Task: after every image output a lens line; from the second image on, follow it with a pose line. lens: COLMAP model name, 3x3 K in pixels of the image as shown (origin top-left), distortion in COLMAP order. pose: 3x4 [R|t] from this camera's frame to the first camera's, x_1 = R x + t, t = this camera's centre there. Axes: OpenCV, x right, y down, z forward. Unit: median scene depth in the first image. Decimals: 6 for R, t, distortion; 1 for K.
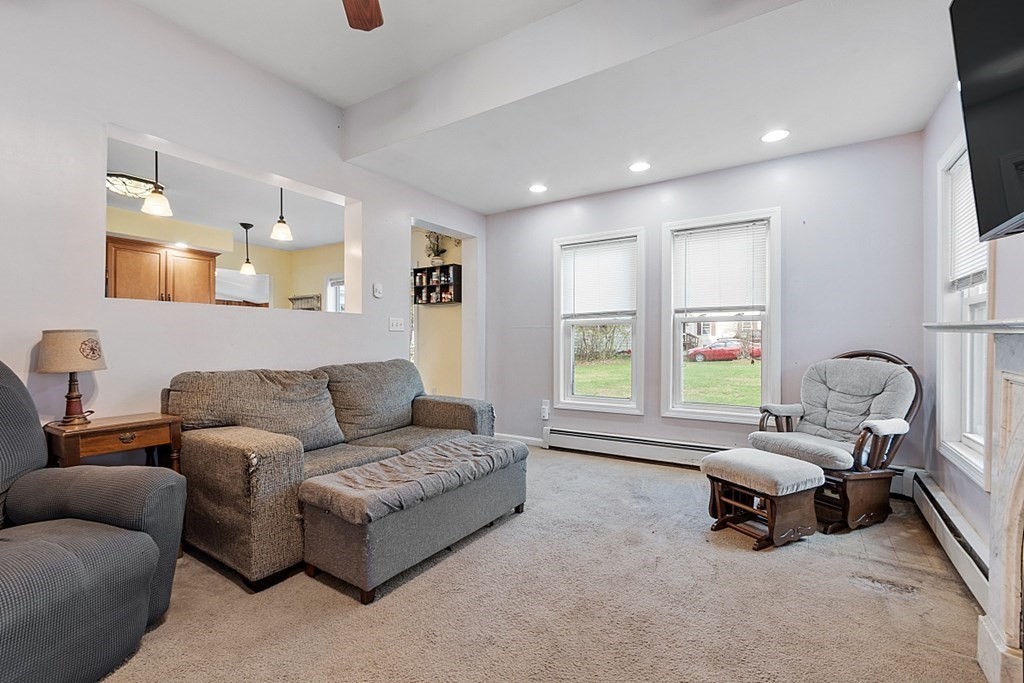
lens RADIAL K [[448.1, 0, 509.4], [0, 448.1, 341.9], [0, 0, 1]] dist [0.001110, -0.000465]
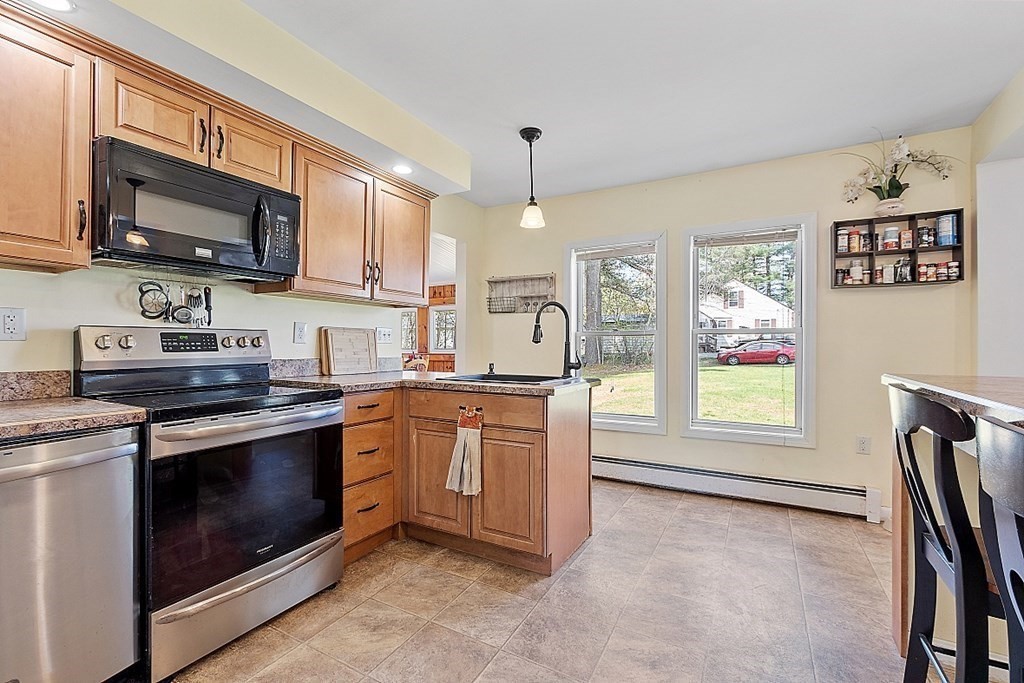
lens RADIAL K [[448.1, 0, 509.4], [0, 448.1, 341.9], [0, 0, 1]] dist [0.001110, -0.000465]
pose [[0.998146, 0.005104, 0.060657, -0.640222], [-0.005035, 0.999986, -0.001288, -0.012551], [-0.060663, 0.000980, 0.998158, 0.470609]]
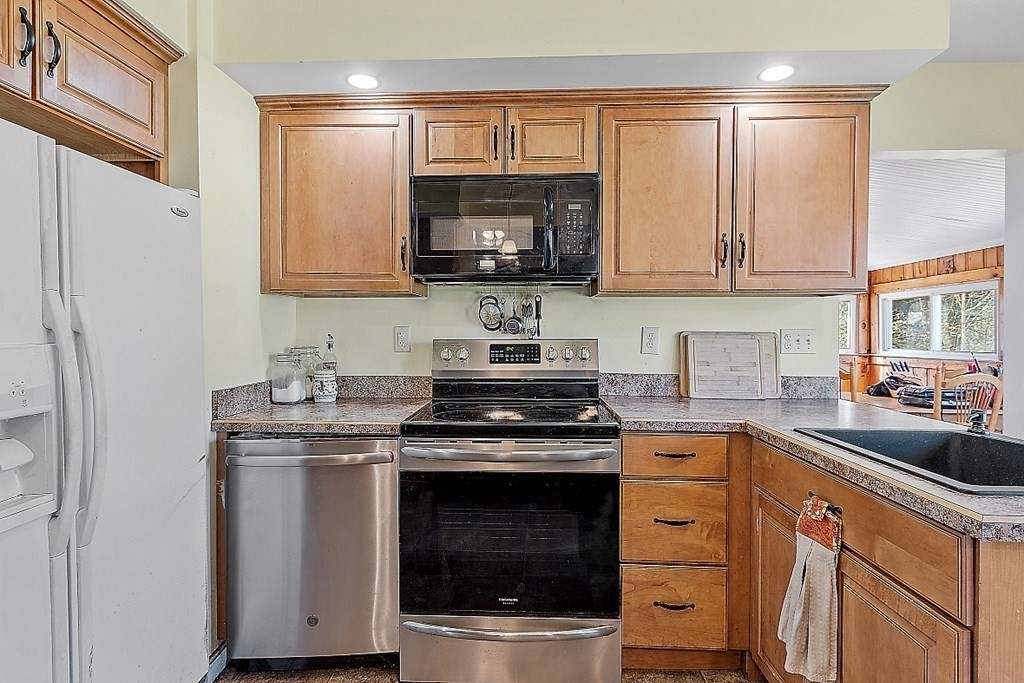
lens RADIAL K [[512.9, 0, 509.2], [0, 512.9, 335.4], [0, 0, 1]] dist [0.000324, -0.000043]
pose [[0.510810, 0.007240, -0.859663, -0.515633], [0.001675, 0.999954, 0.009417, -0.031595], [0.859692, -0.006250, 0.510775, 0.651732]]
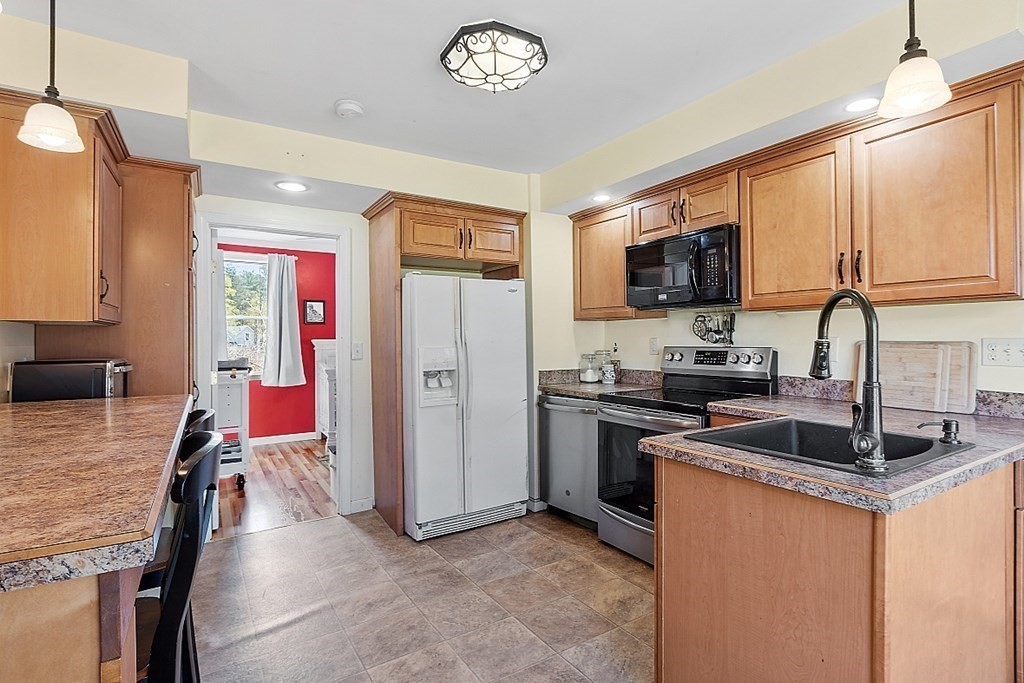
lens RADIAL K [[493.7, 0, 511.5], [0, 493.7, 336.6], [0, 0, 1]] dist [-0.000318, -0.000335]
pose [[-0.418892, -0.002884, -0.908032, -0.269309], [0.009036, 0.999932, -0.007345, -0.034054], [0.907991, -0.011282, -0.418837, 0.916465]]
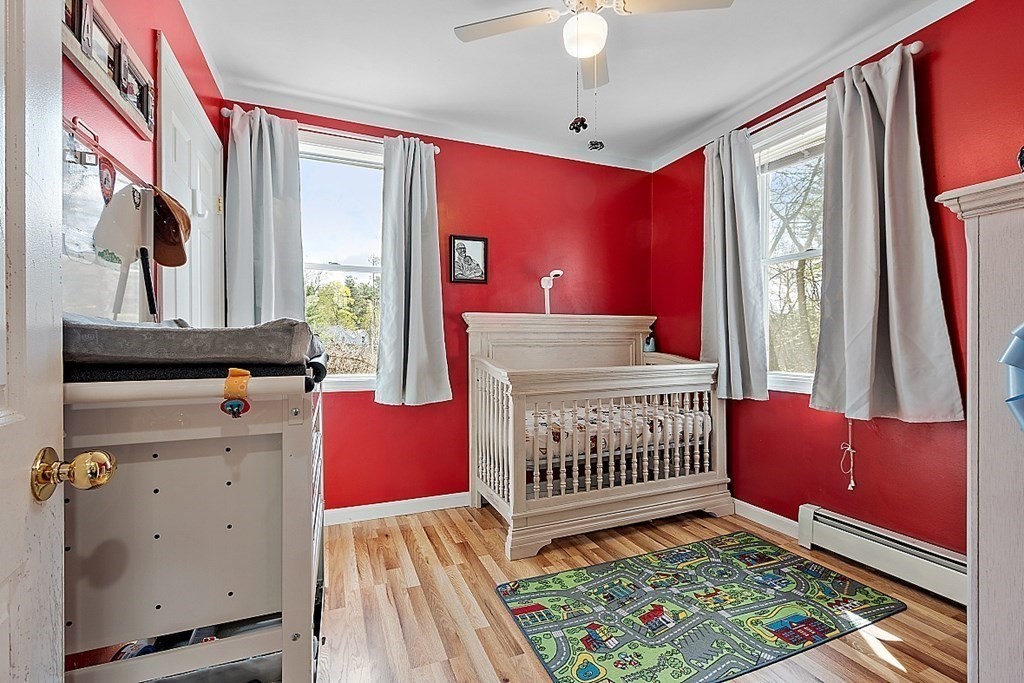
lens RADIAL K [[451.5, 0, 517.1], [0, 451.5, 344.5], [0, 0, 1]] dist [0.001478, -0.000037]
pose [[-0.561247, 0.001400, -0.827647, -0.736030], [0.002082, 0.999998, 0.000279, 0.000288], [0.827646, -0.001566, -0.561249, 0.332809]]
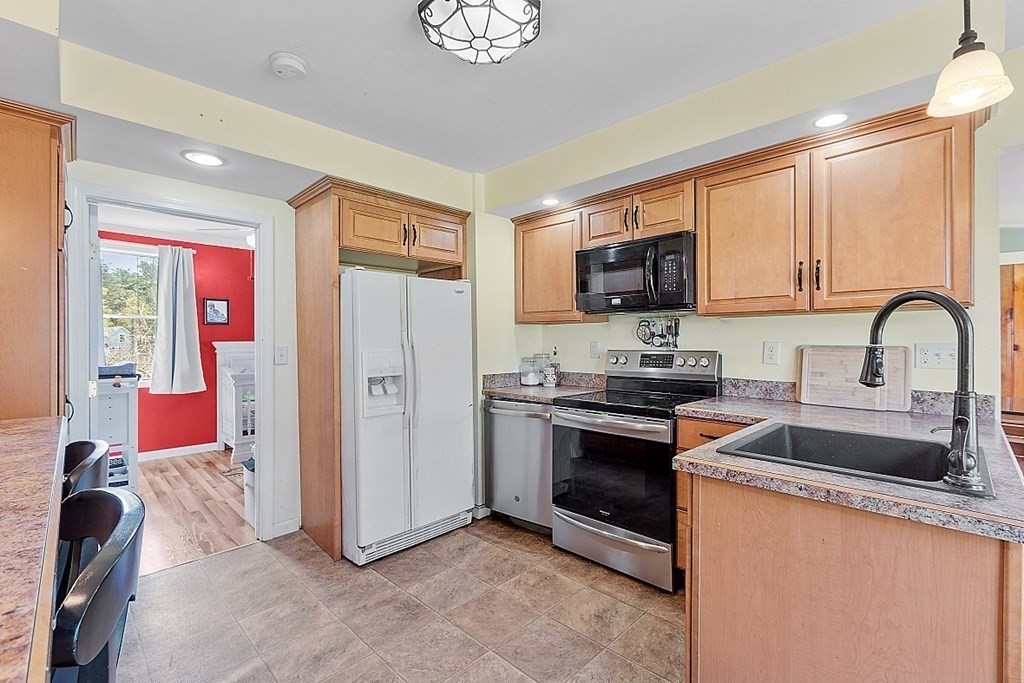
lens RADIAL K [[448.1, 0, 509.4], [0, 448.1, 341.9], [0, 0, 1]] dist [0.001110, -0.000465]
pose [[-0.209496, -0.000060, -0.977810, -0.320464], [0.005420, 0.999985, -0.001223, -0.034994], [0.977795, -0.005556, -0.209492, 0.824082]]
